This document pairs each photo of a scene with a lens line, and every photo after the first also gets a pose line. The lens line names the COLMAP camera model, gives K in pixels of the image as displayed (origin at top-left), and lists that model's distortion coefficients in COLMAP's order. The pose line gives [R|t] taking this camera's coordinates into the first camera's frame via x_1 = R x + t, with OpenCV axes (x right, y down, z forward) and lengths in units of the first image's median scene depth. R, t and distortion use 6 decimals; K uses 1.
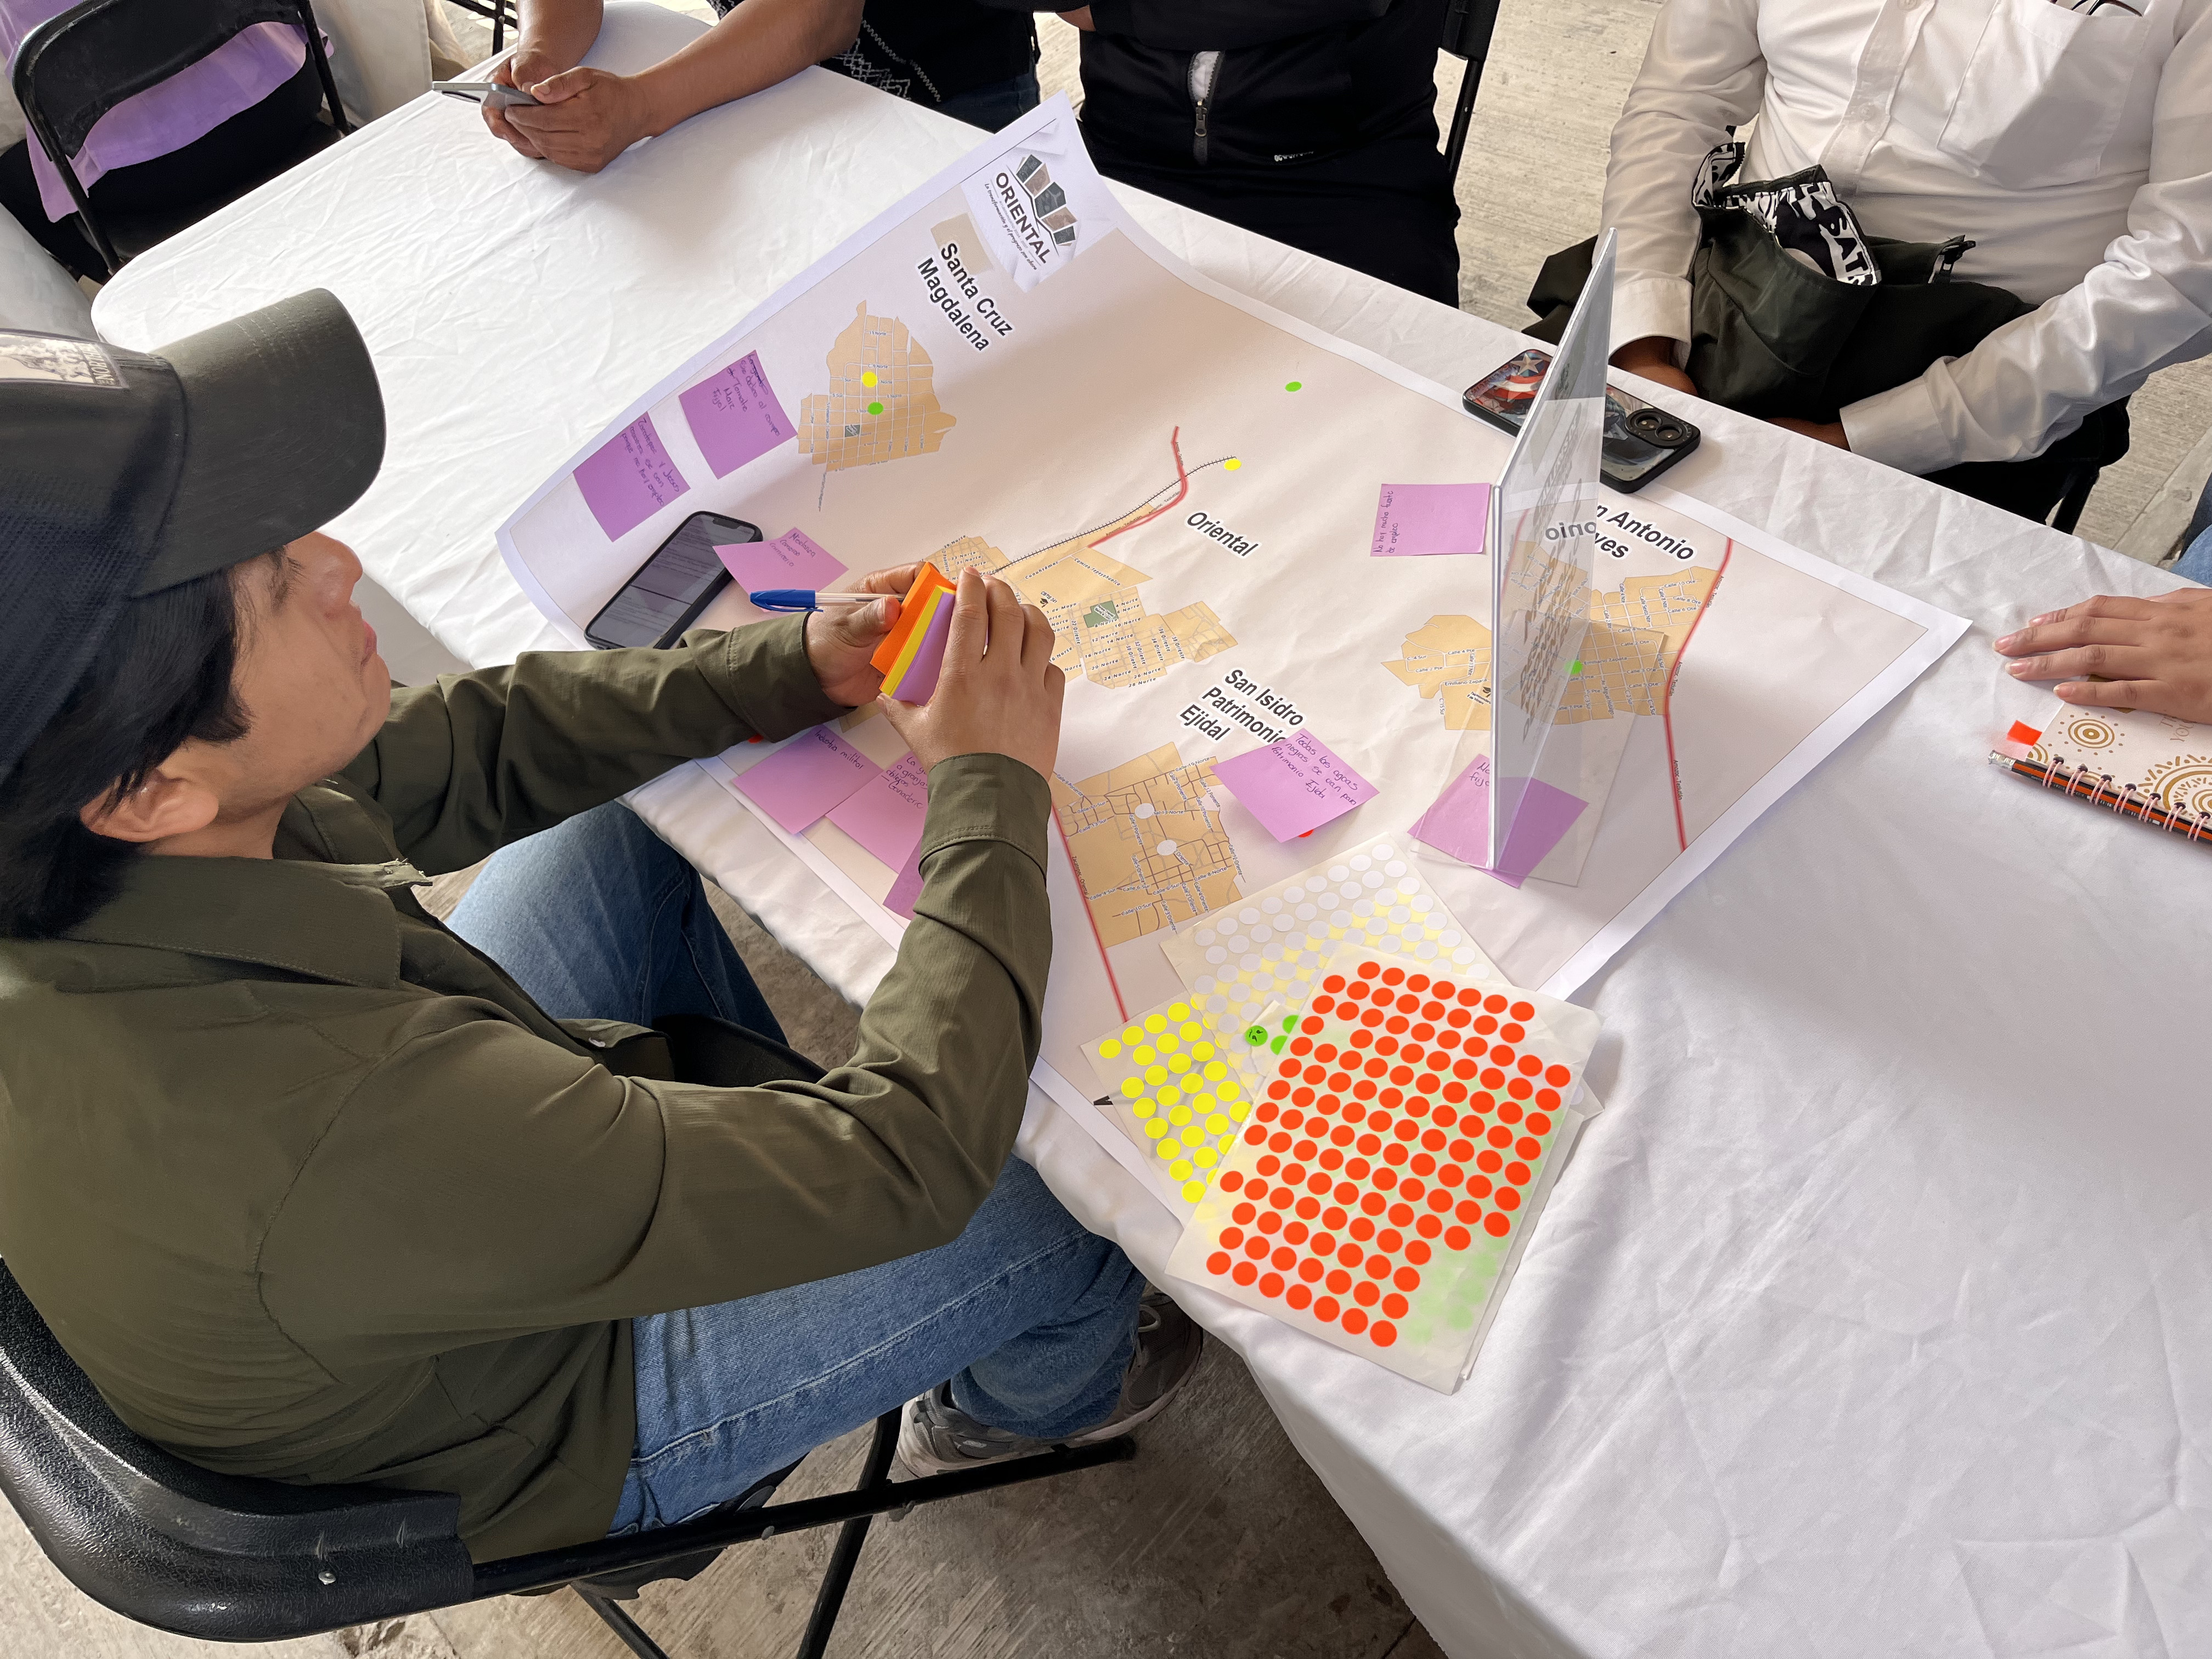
lens RADIAL K [[1752.2, 0, 1106.0], [0, 1752.2, 829.5], [0, 0, 1]] dist [0.008977, 0.001072]
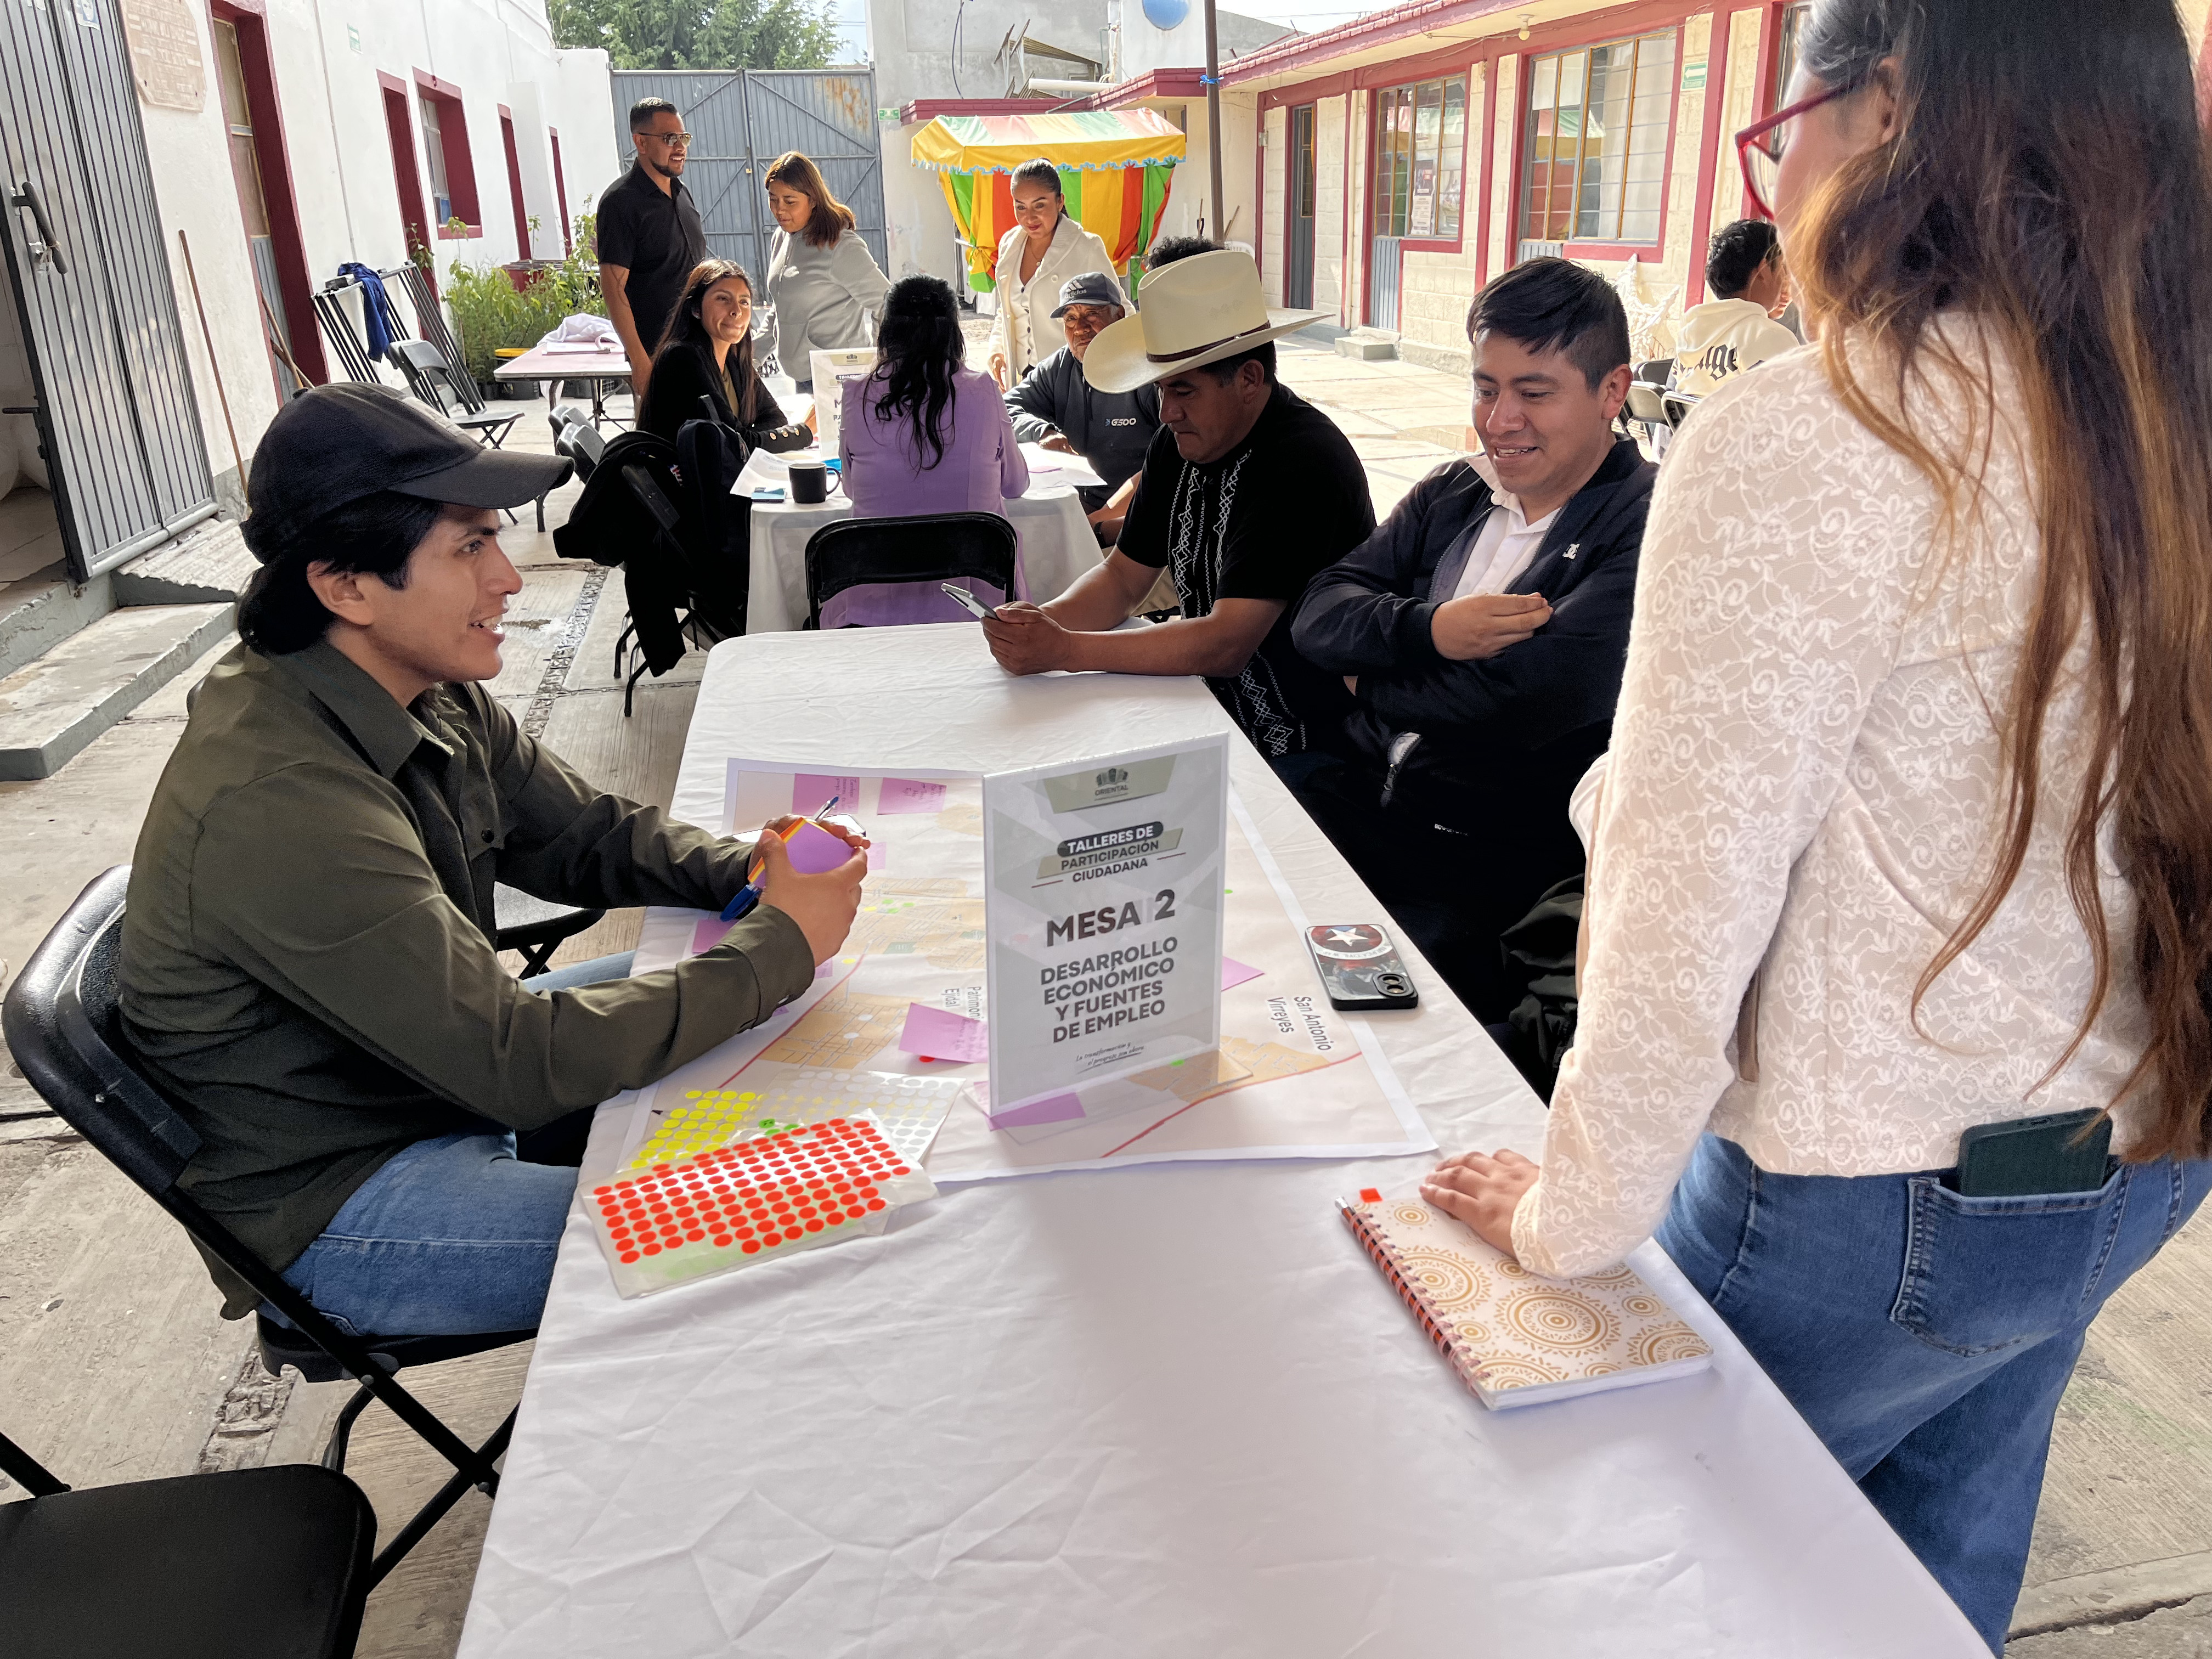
lens RADIAL K [[1752.2, 0, 1106.0], [0, 1752.2, 829.5], [0, 0, 1]] dist [0.008977, 0.001072]
pose [[0.807880, 0.359512, -0.466991, 0.951143], [-0.526500, 0.796317, -0.297785, 0.226068], [0.264816, 0.486446, 0.832612, -0.205598]]
